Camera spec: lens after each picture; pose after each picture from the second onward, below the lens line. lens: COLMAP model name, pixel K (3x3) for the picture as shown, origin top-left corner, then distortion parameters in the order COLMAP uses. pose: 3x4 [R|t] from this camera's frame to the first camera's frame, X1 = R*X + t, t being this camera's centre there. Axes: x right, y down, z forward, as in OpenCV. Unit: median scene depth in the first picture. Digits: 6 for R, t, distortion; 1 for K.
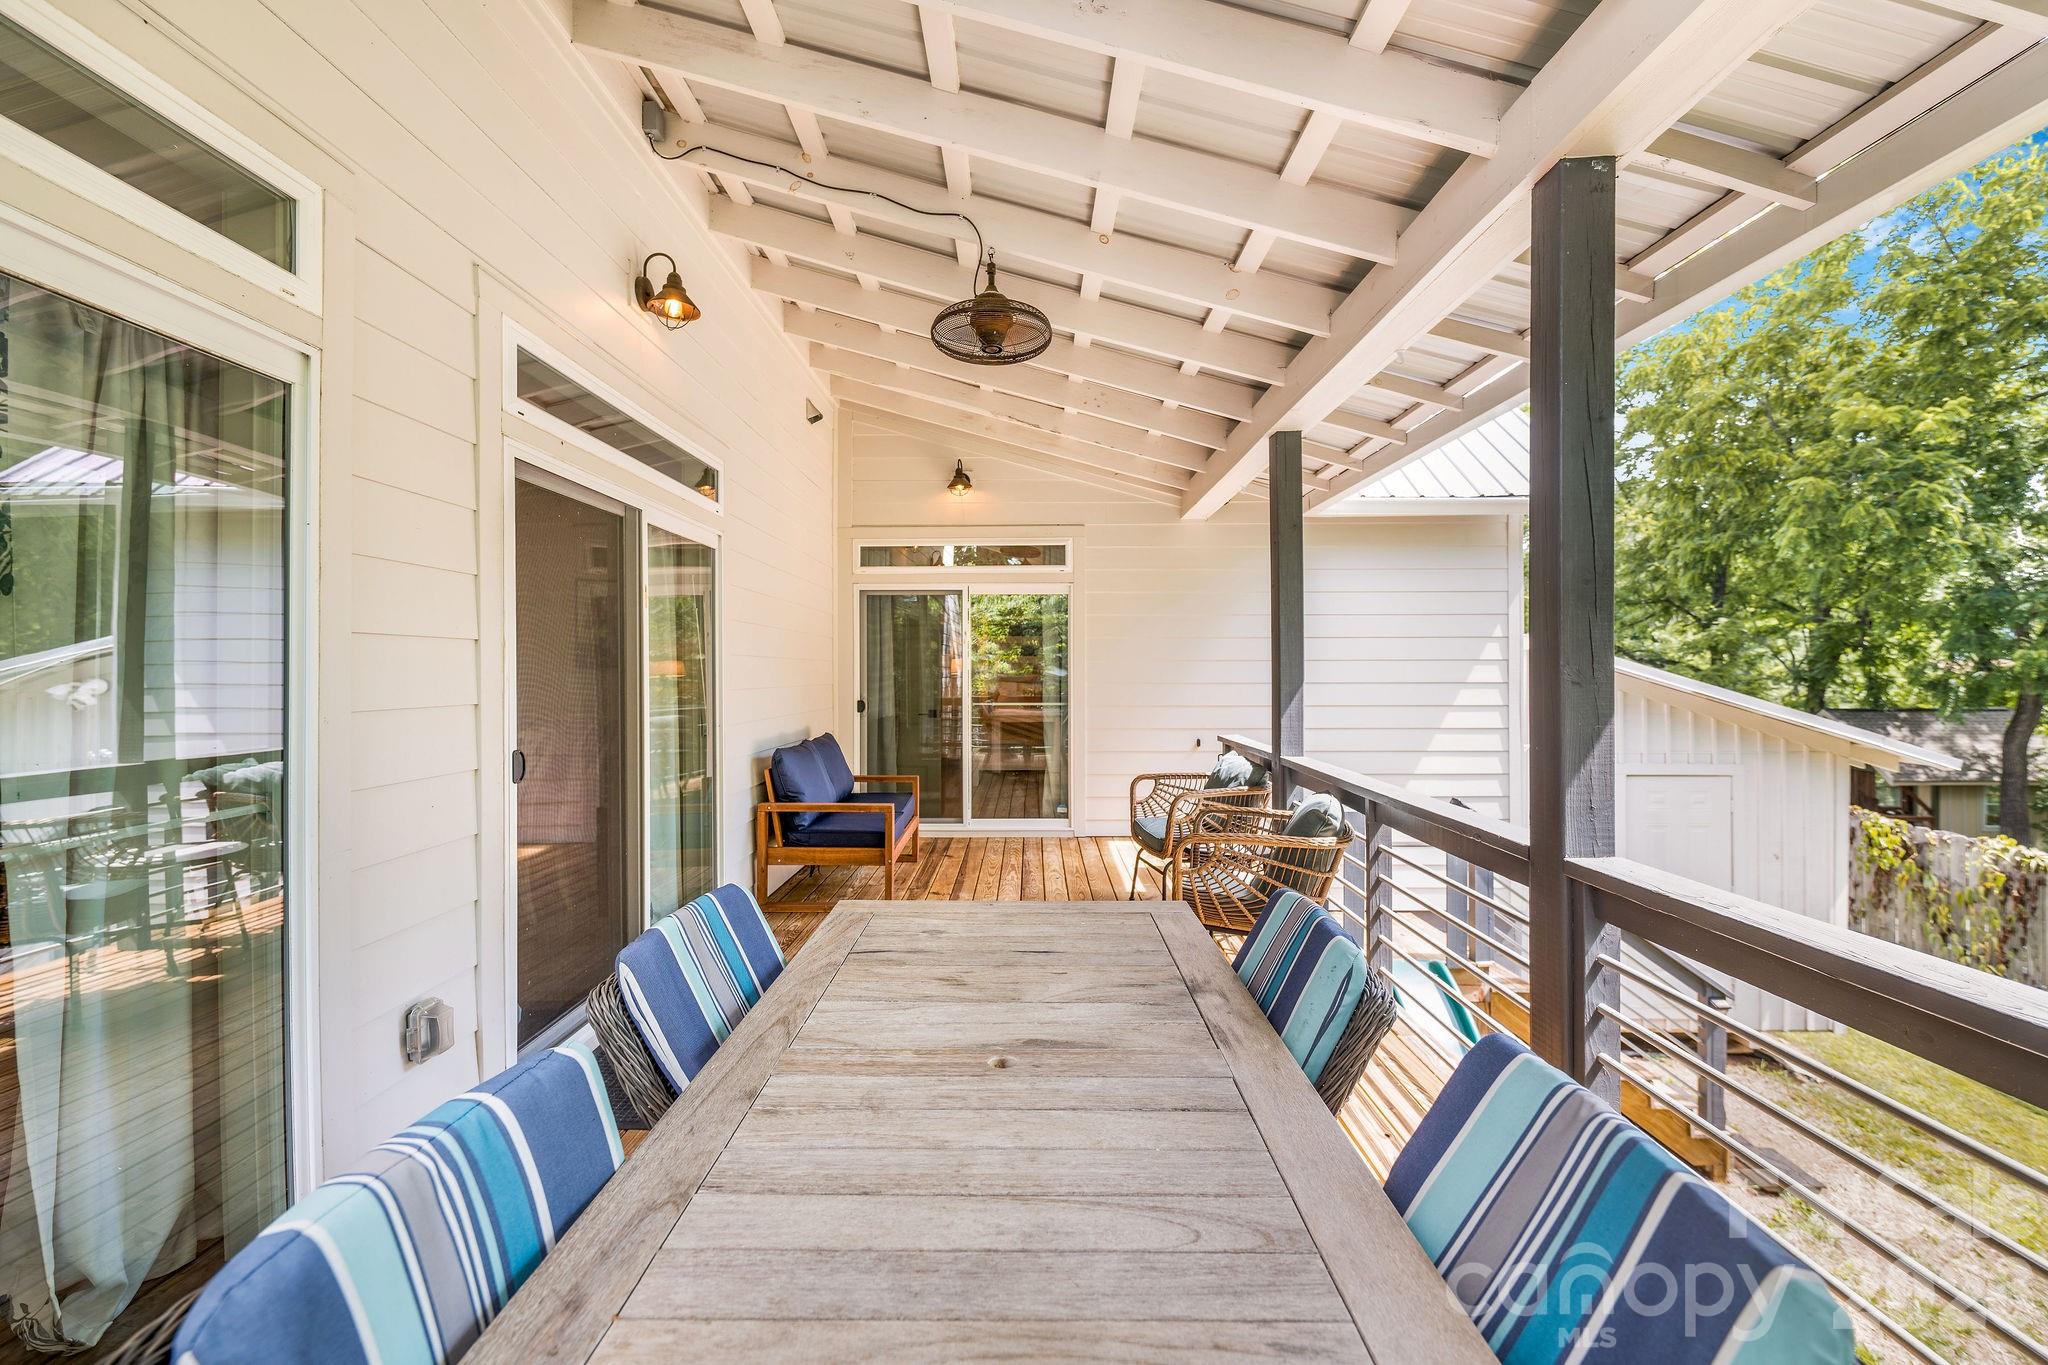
lens RADIAL K [[828.4, 0, 1024.0], [0, 828.4, 682.5], [0, 0, 1]] dist [-0.001954, -0.000577]
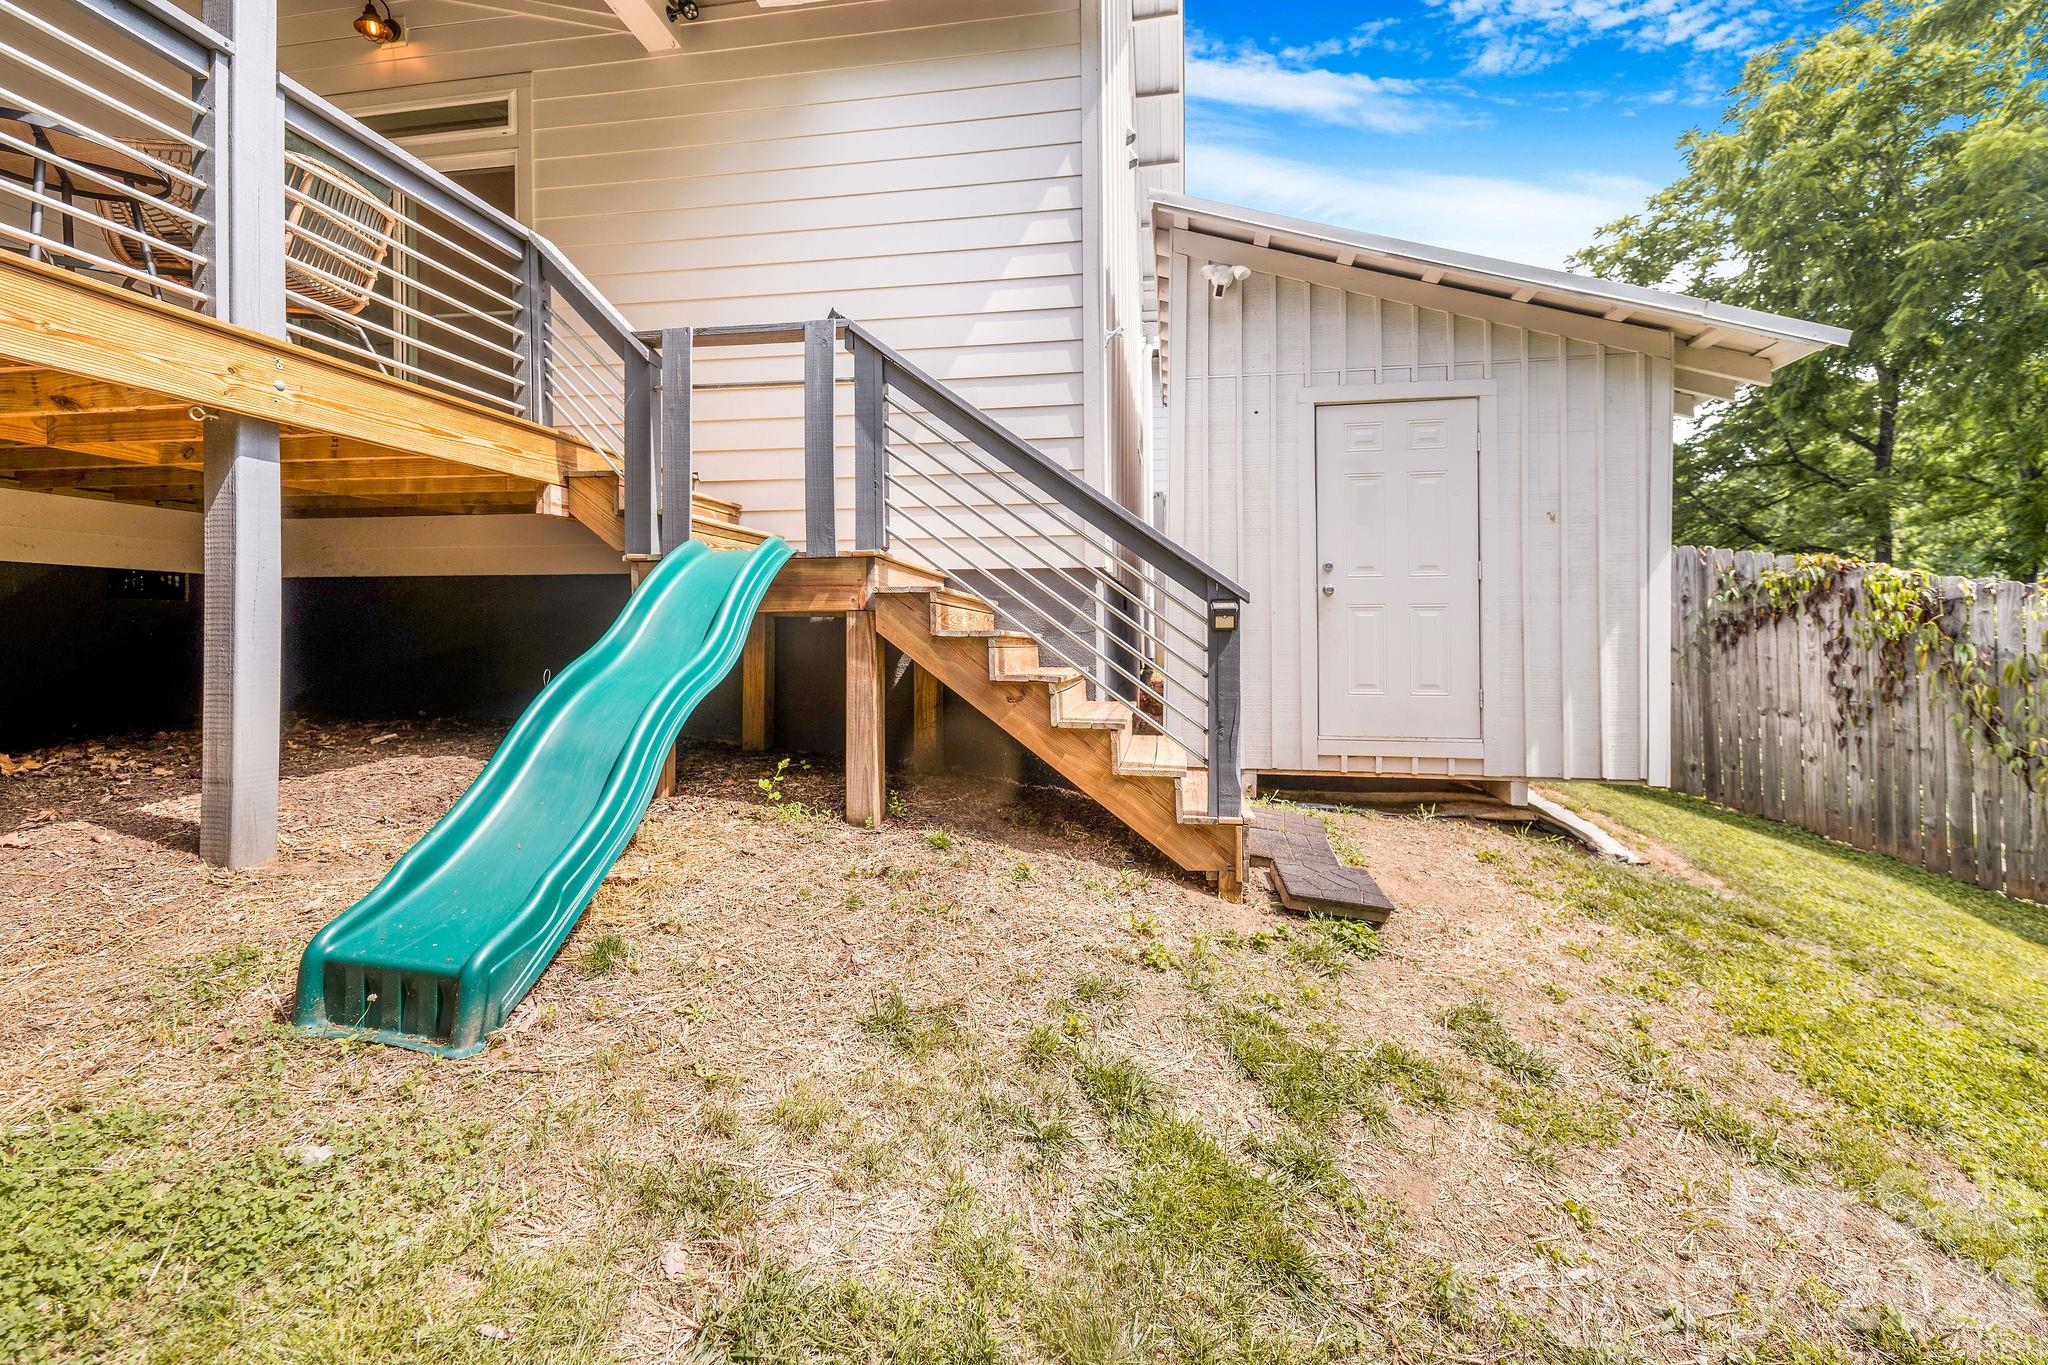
lens RADIAL K [[826.6, 0, 1016.6], [0, 826.6, 619.5], [0, 0, 1]] dist [0.015557, -0.004215]
pose [[0.987640, 0.001771, -0.156732, 0.444488], [-0.005331, 0.999737, -0.022297, 0.233727], [0.156652, 0.022857, 0.987389, 0.207113]]
